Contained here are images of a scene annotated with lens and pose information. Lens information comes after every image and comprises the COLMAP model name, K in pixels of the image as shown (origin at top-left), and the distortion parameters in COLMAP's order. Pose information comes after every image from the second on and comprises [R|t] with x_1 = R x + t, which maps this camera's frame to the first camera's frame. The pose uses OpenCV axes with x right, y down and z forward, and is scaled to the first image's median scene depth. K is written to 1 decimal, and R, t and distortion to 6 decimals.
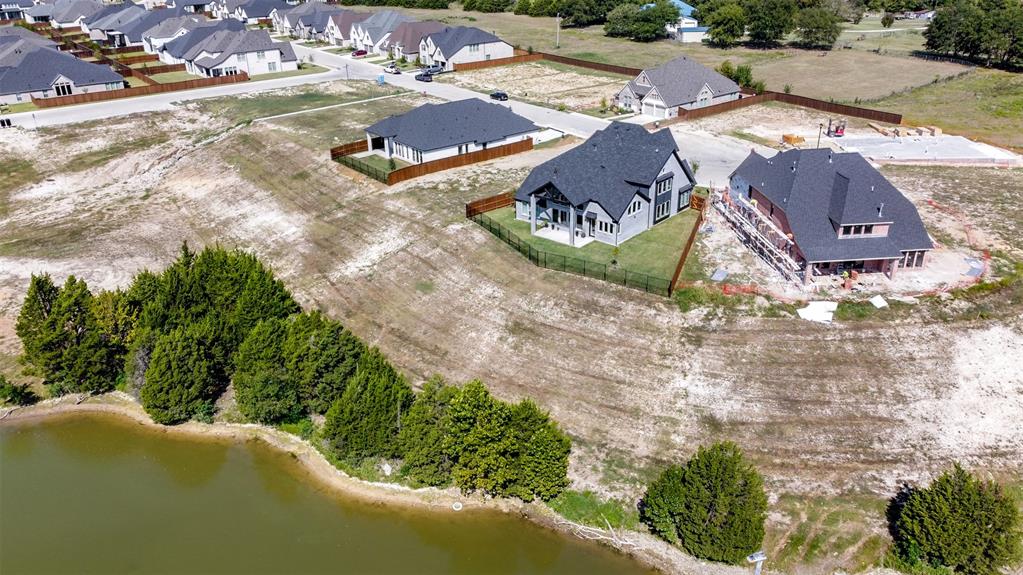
lens RADIAL K [[761.1, 0, 493.2], [0, 761.1, 311.2], [0, 0, 1]] dist [-0.009557, -0.030327]
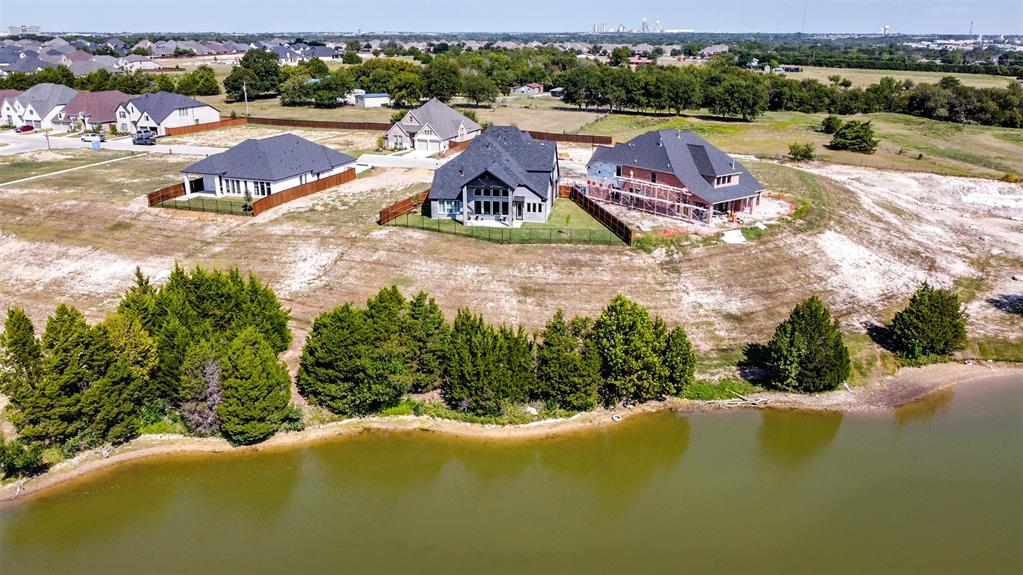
lens RADIAL K [[761.1, 0, 488.4], [0, 761.1, 300.5], [0, 0, 1]] dist [-0.009557, -0.030327]
pose [[0.850484, -0.151689, 0.503655, -0.548721], [0.219346, 0.972566, -0.077478, 0.105320], [-0.478085, 0.176369, 0.860424, 0.101238]]
